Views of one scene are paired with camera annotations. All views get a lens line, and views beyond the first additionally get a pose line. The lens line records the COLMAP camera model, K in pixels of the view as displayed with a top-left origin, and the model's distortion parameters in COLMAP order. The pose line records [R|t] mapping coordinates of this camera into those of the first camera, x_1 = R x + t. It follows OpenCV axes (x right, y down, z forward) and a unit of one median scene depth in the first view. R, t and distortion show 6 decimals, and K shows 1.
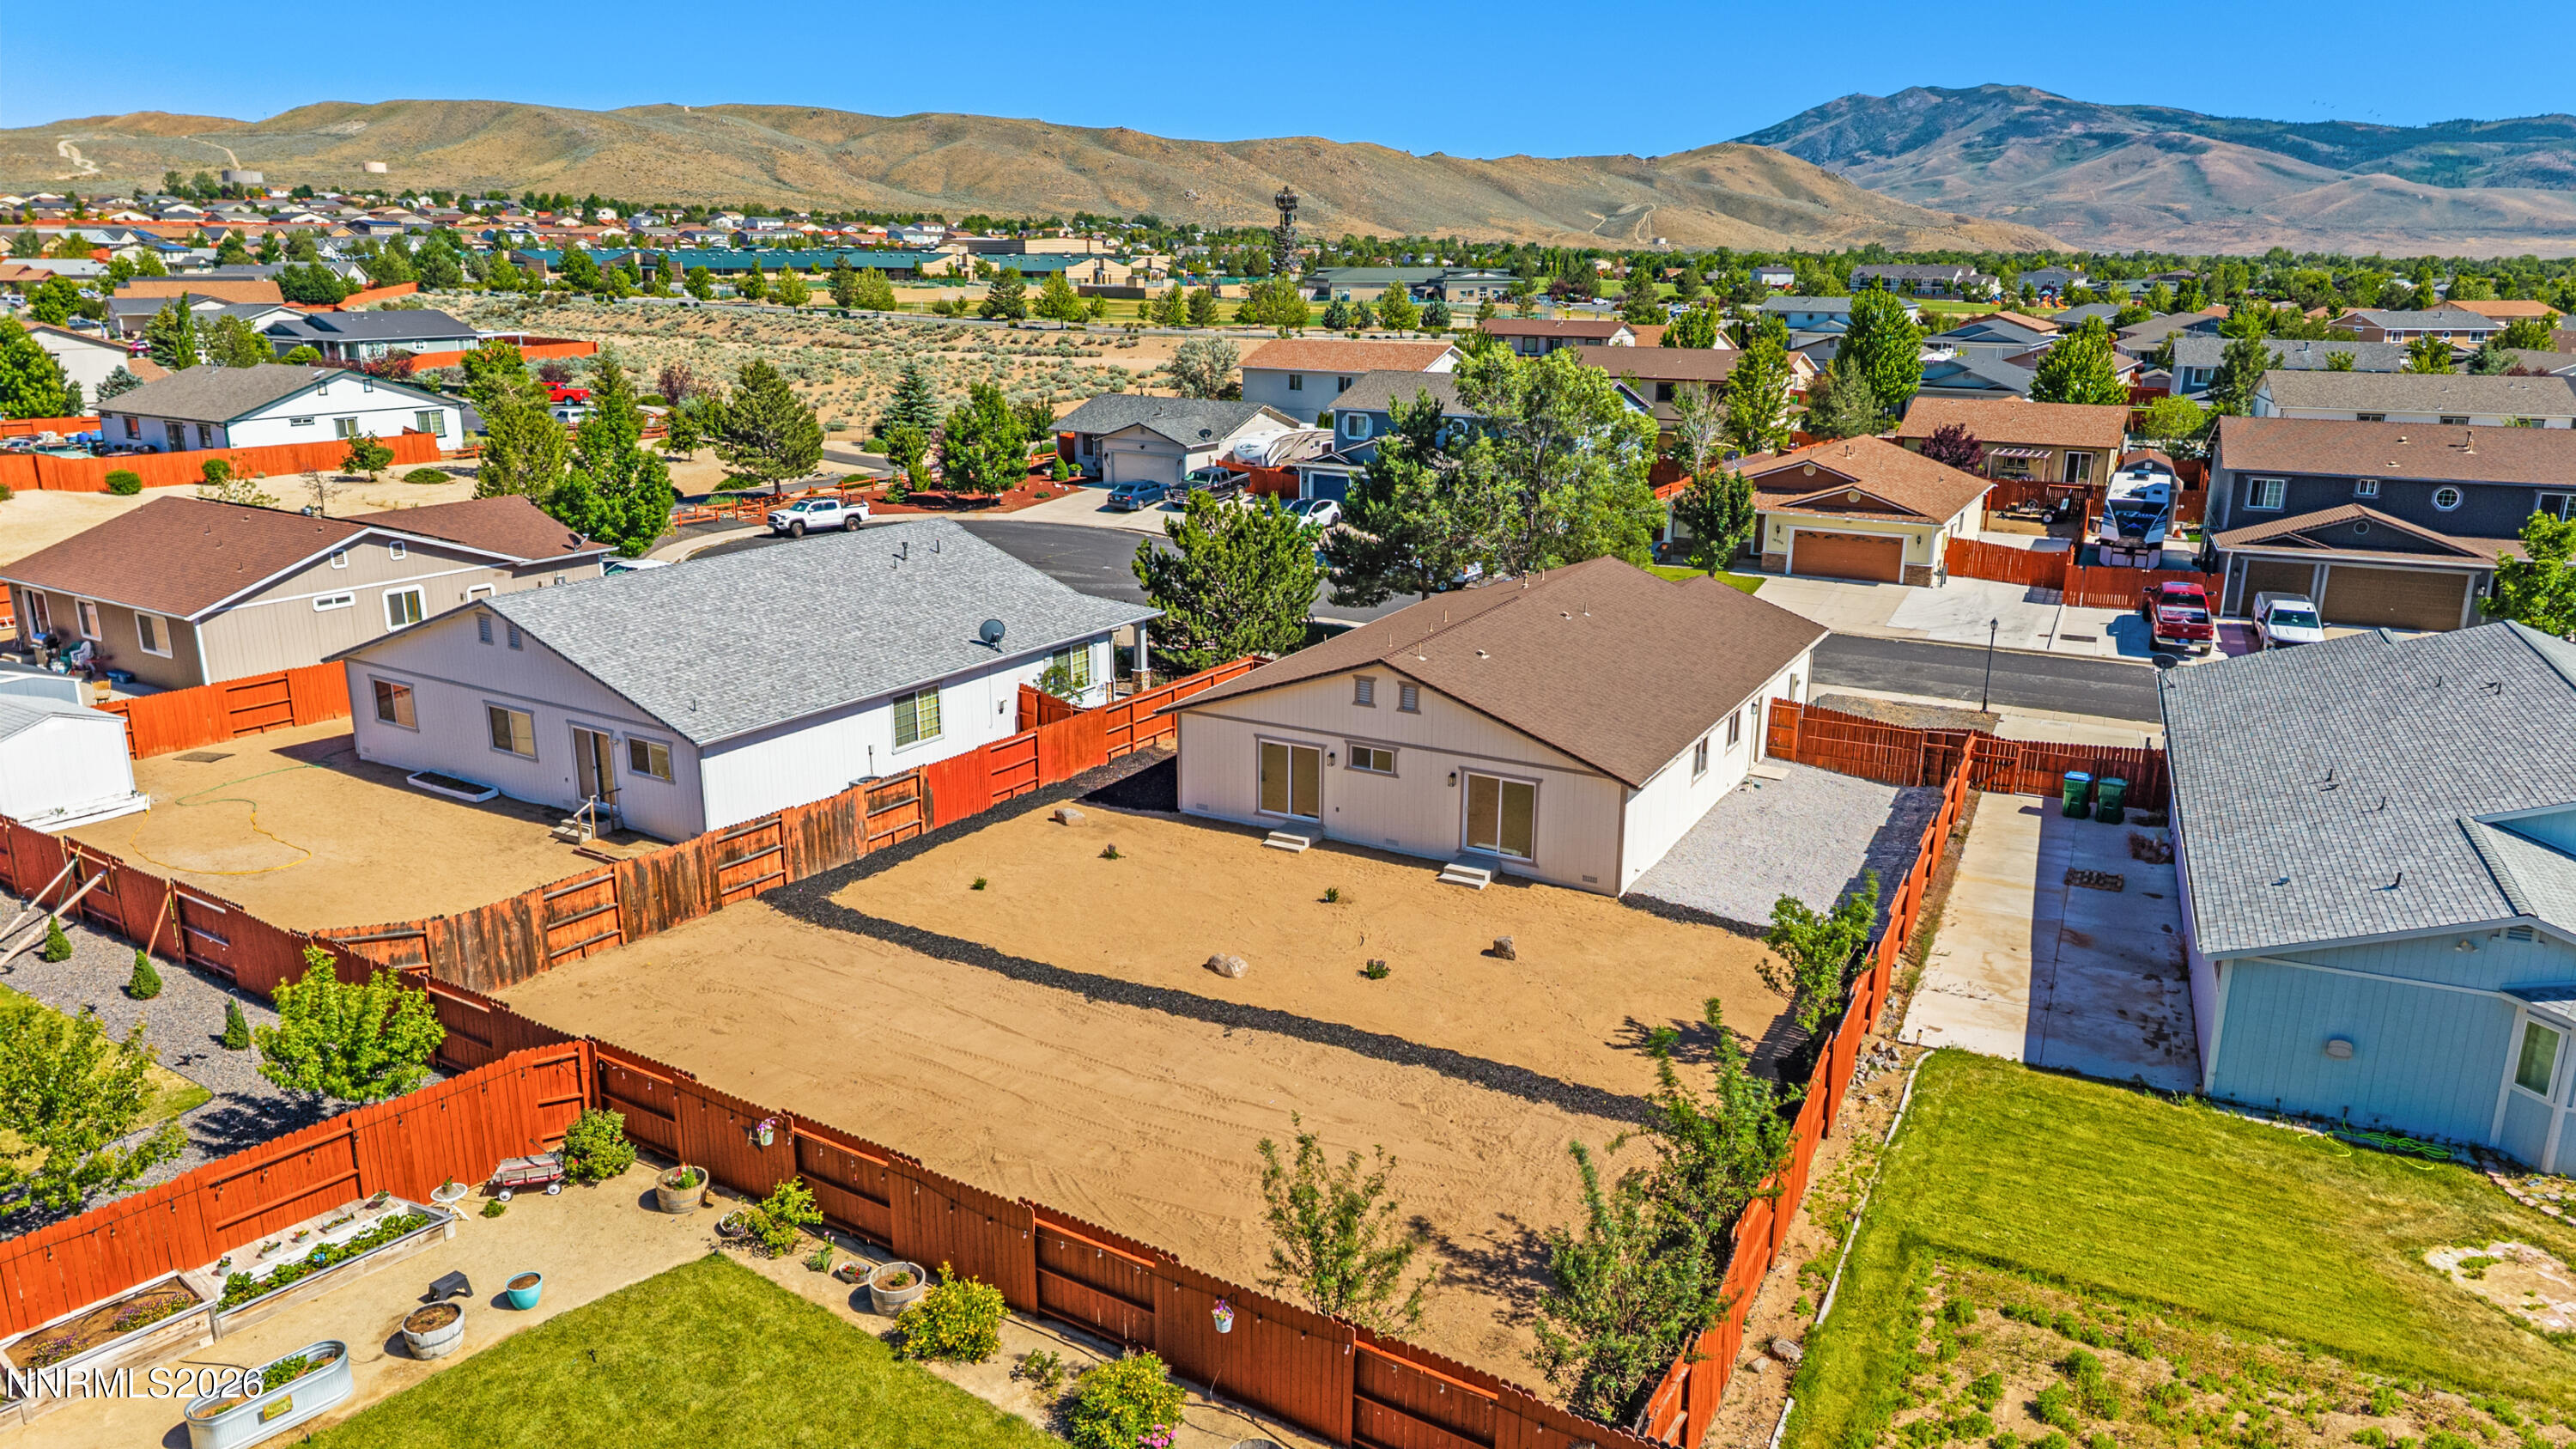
lens RADIAL K [[1729.0, 0, 1286.9], [0, 1729.0, 719.6], [0, 0, 1]] dist [0.032539, -0.033425]
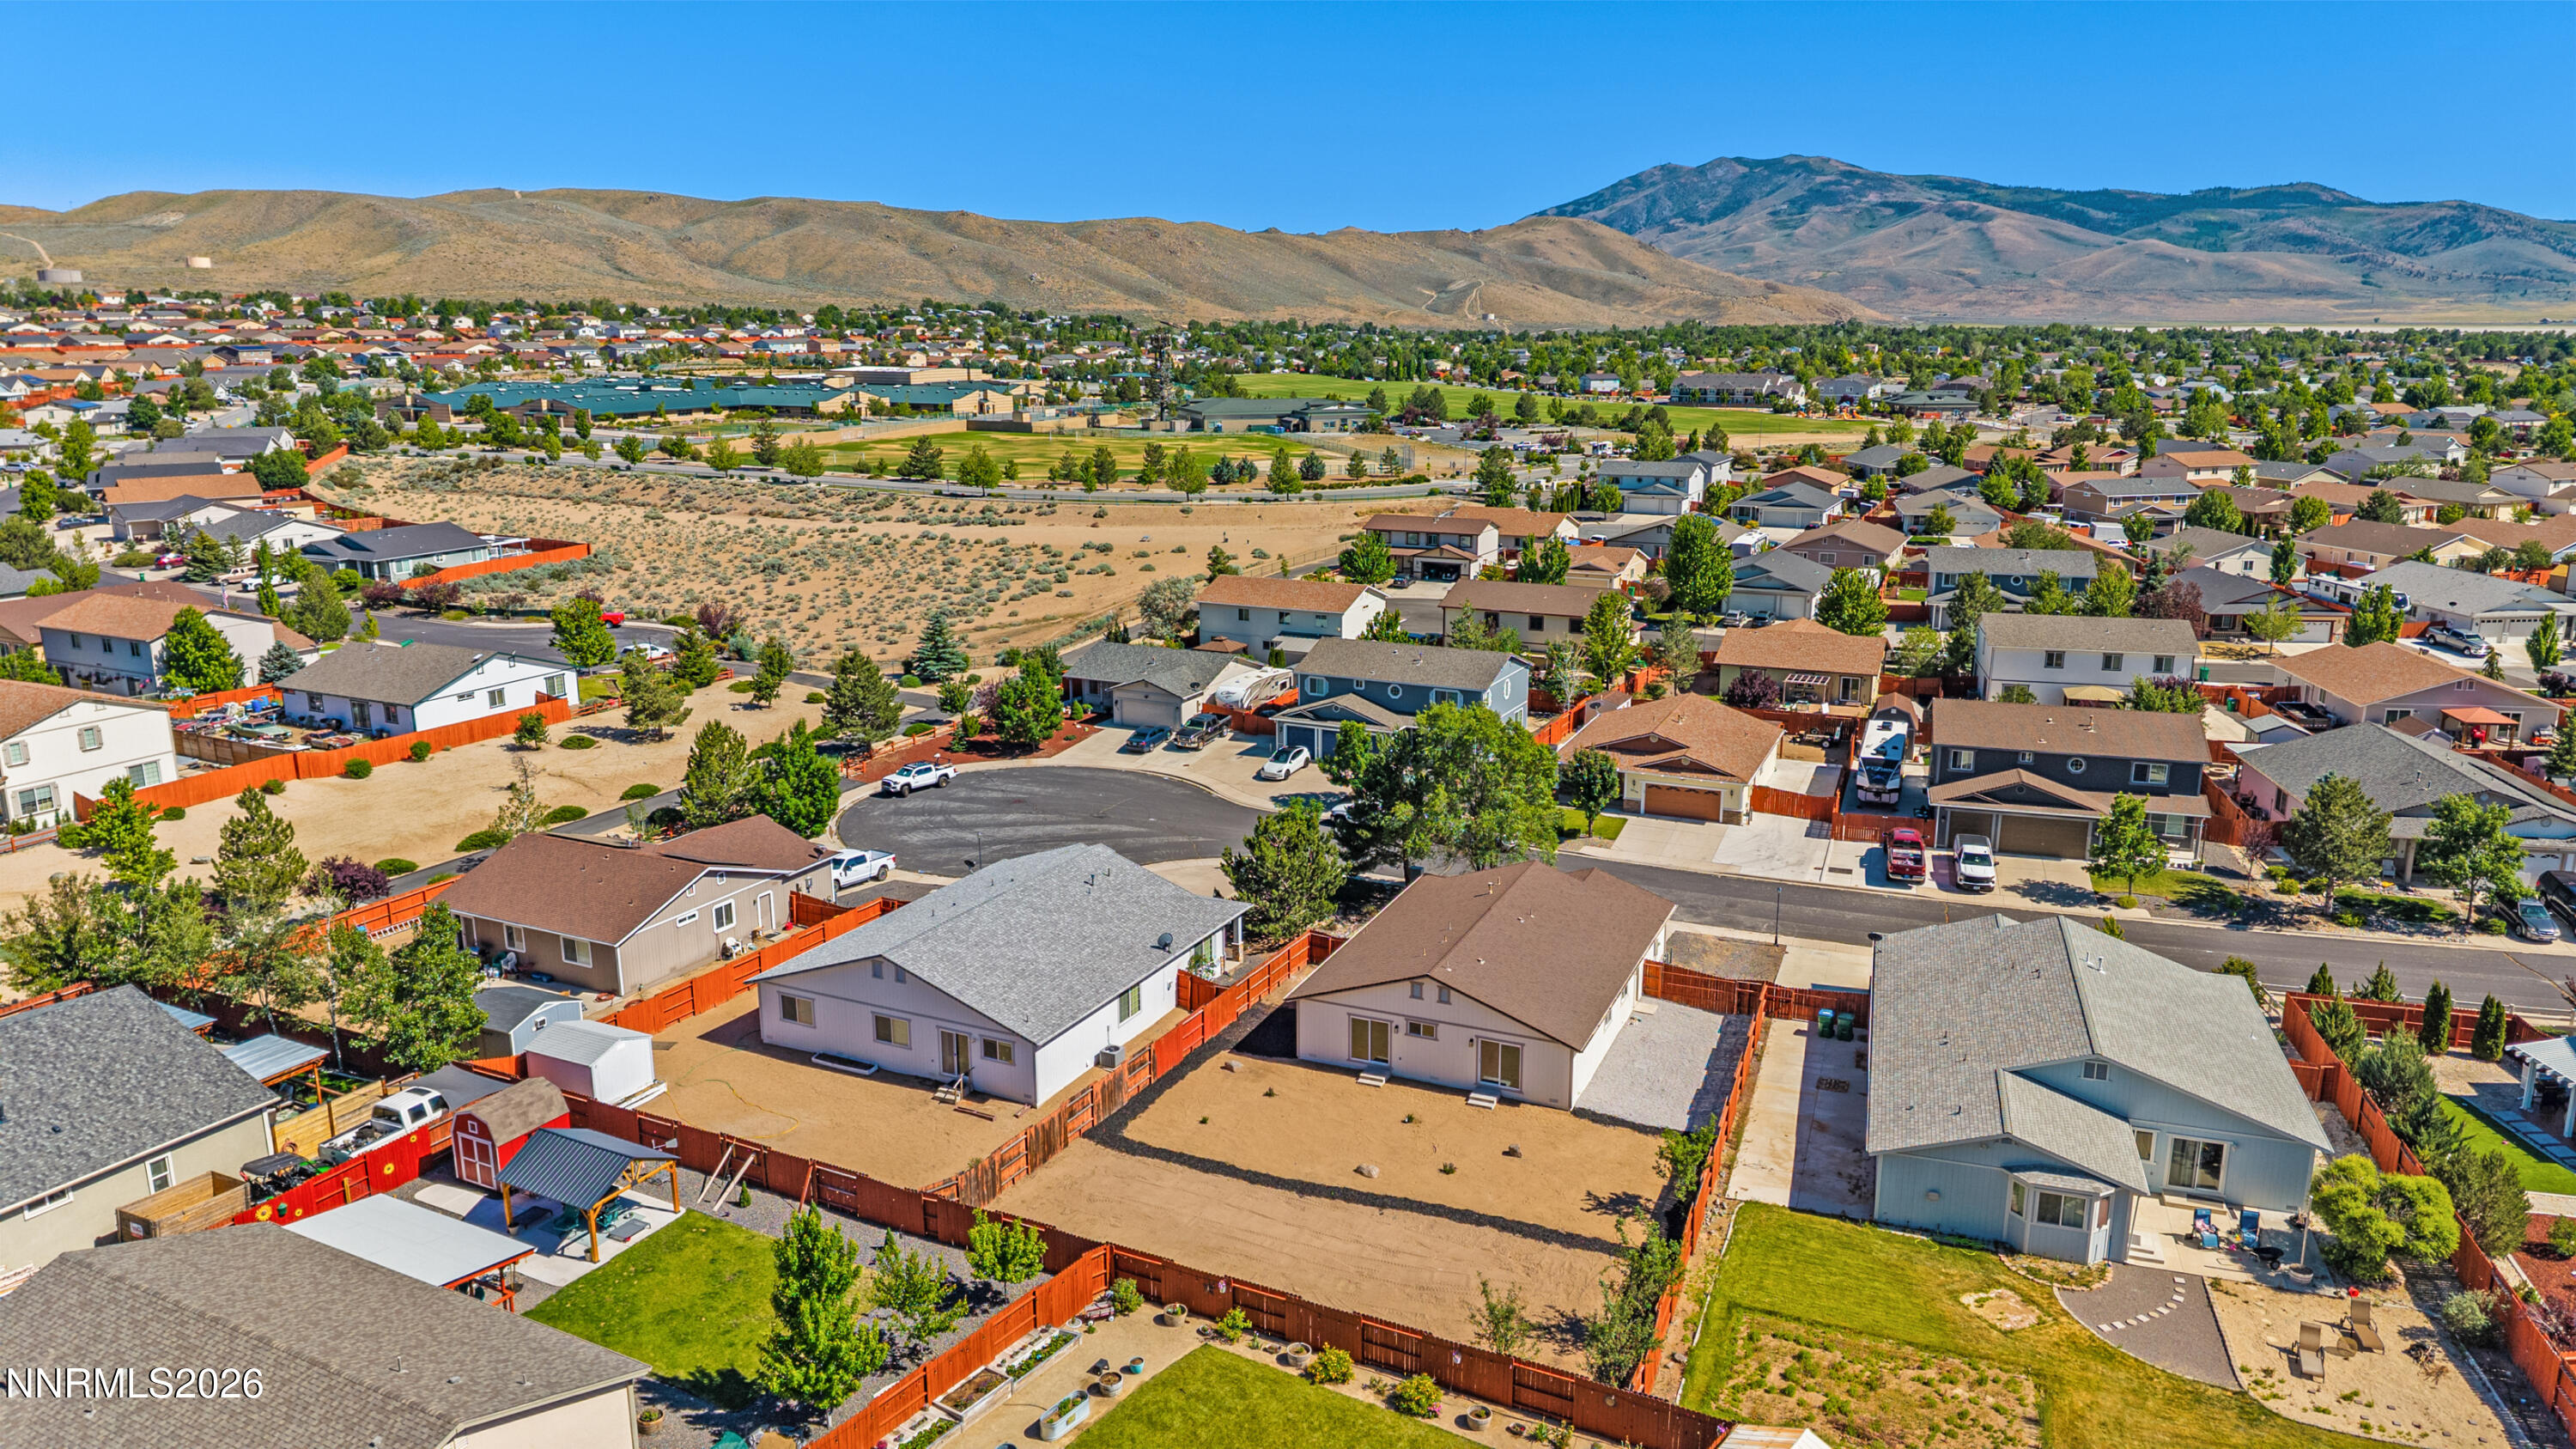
lens RADIAL K [[1729.0, 0, 1285.2], [0, 1729.0, 737.2], [0, 0, 1]] dist [0.032539, -0.033425]
pose [[0.995684, -0.031280, 0.087373, -0.128668], [0.033260, 0.999220, -0.021296, -0.134167], [-0.086639, 0.024110, 0.995948, -0.397653]]
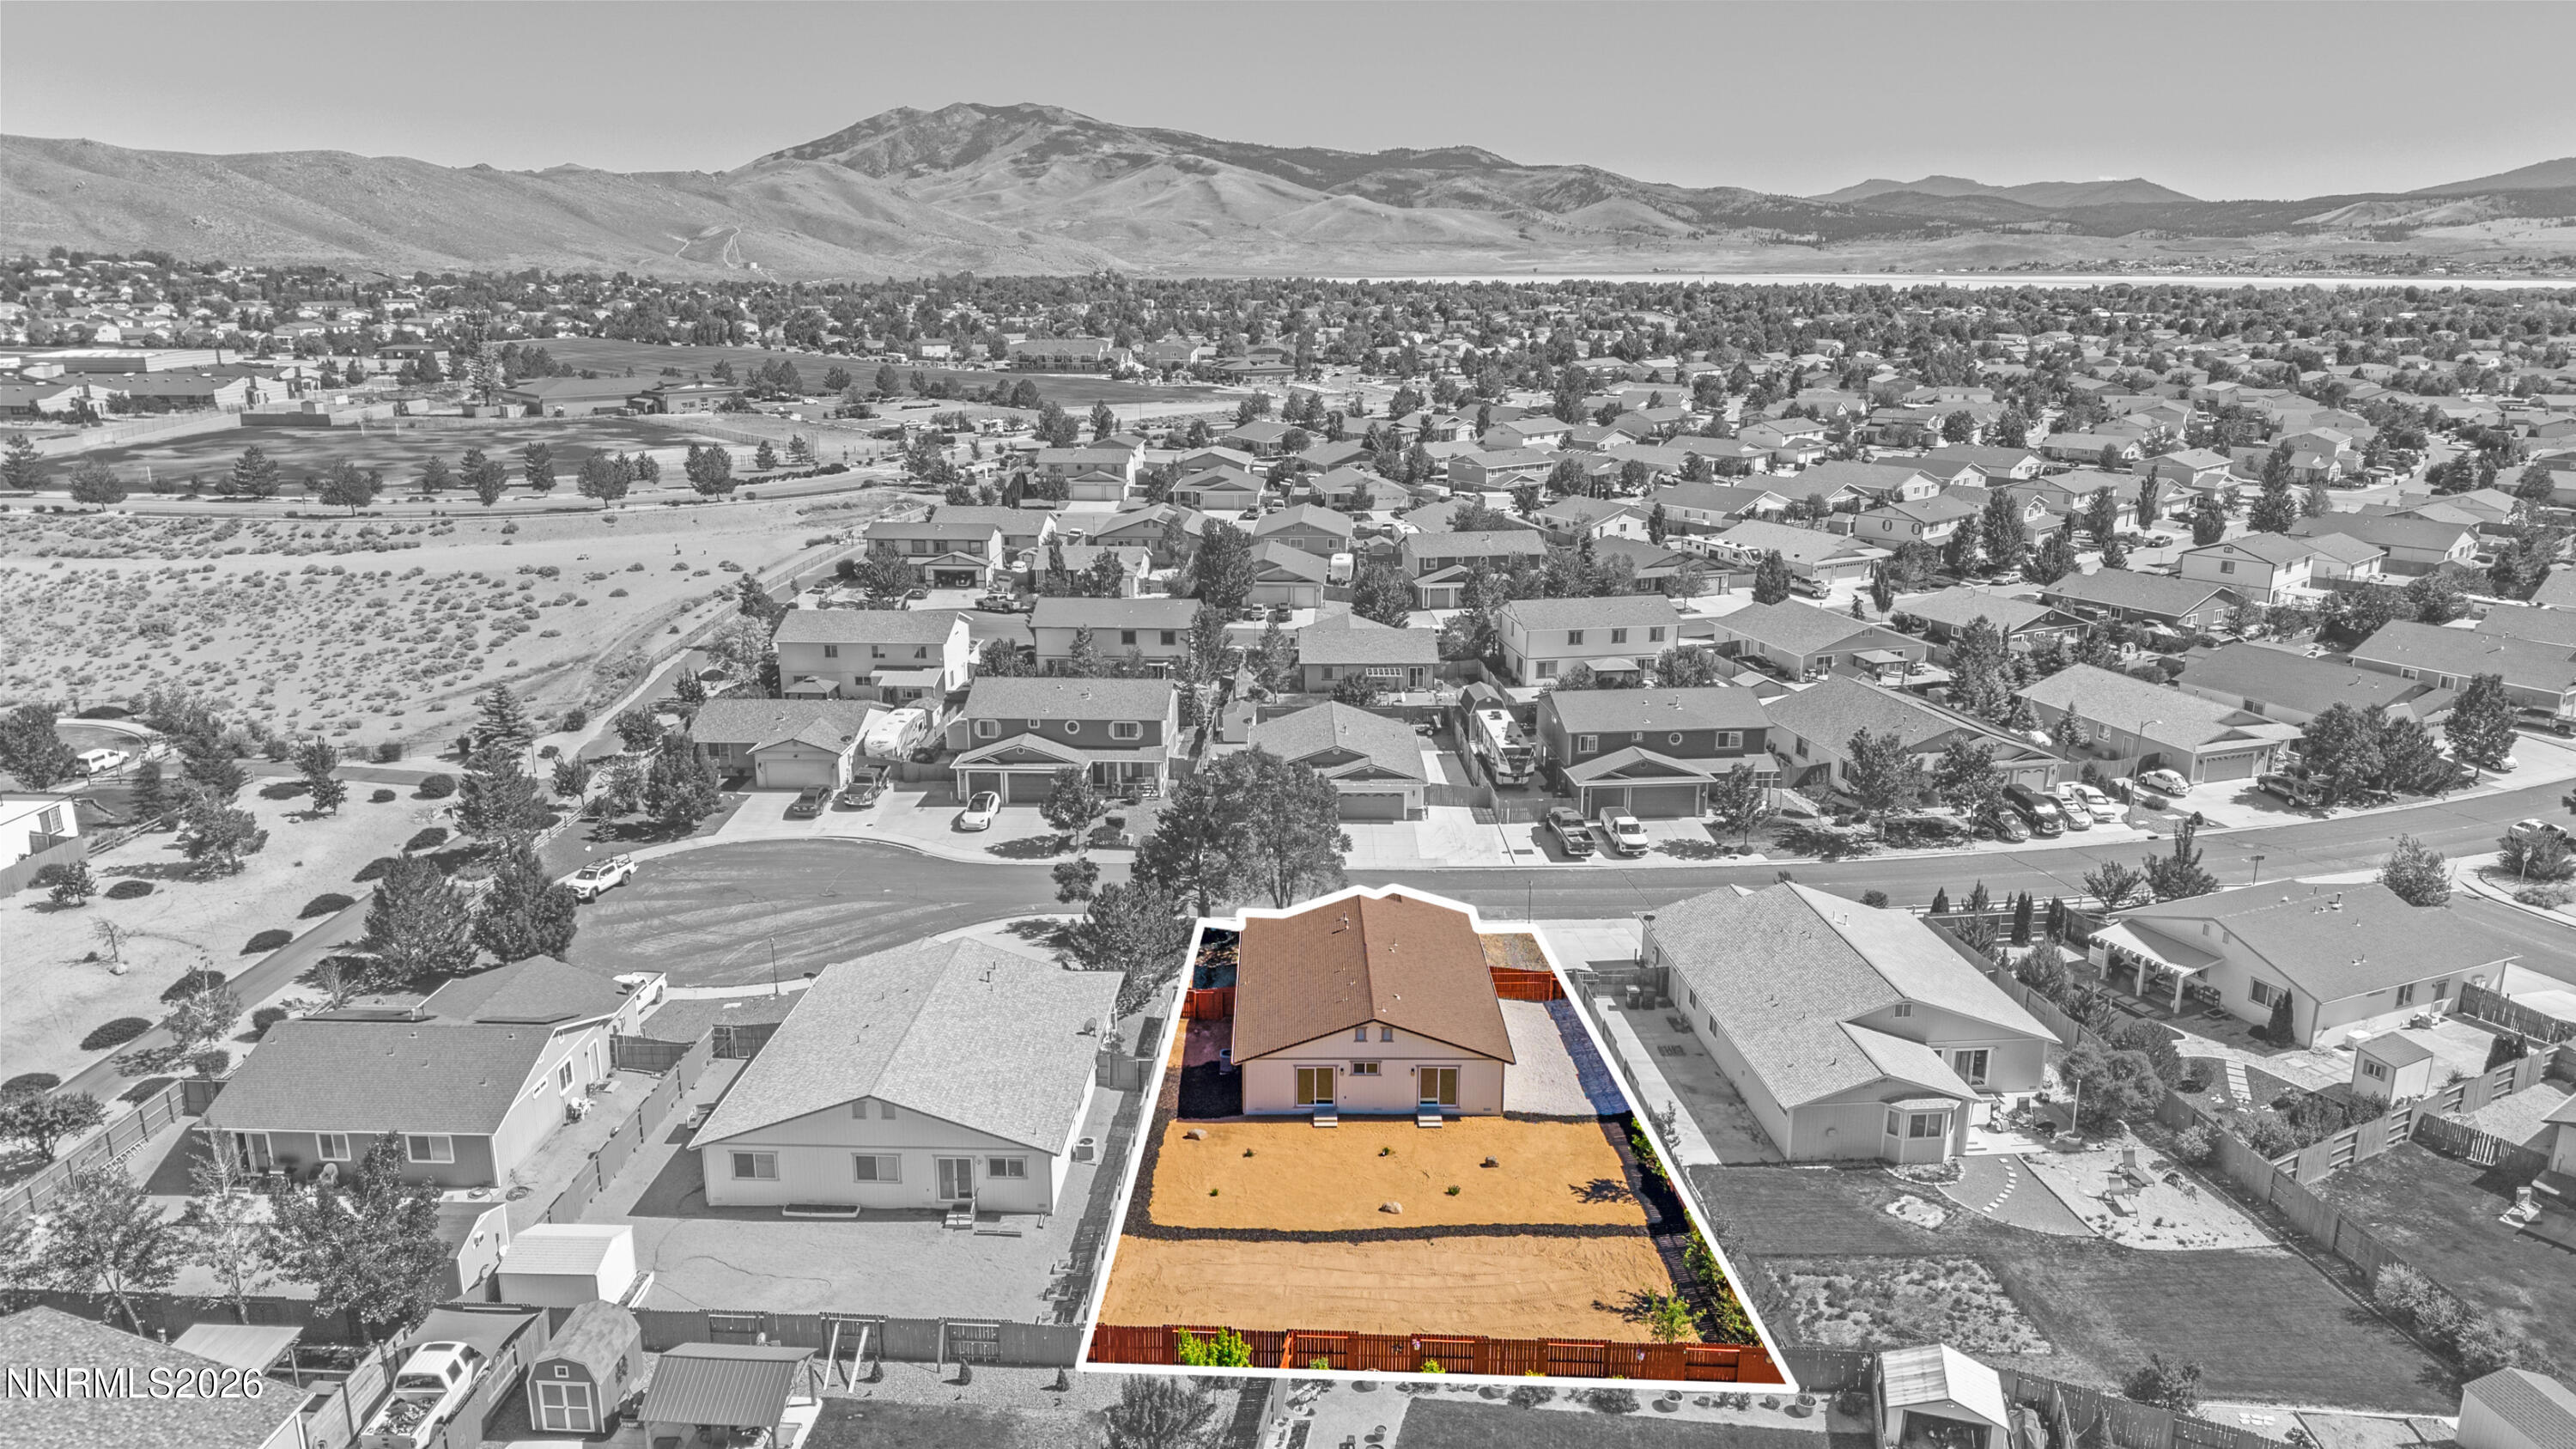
lens RADIAL K [[1729.0, 0, 1293.0], [0, 1729.0, 738.7], [0, 0, 1]] dist [0.032539, -0.033425]
pose [[0.871153, -0.139149, 0.470883, -0.491717], [0.134051, 0.989973, 0.044542, -0.245941], [-0.472359, 0.024320, 0.881071, -0.365260]]
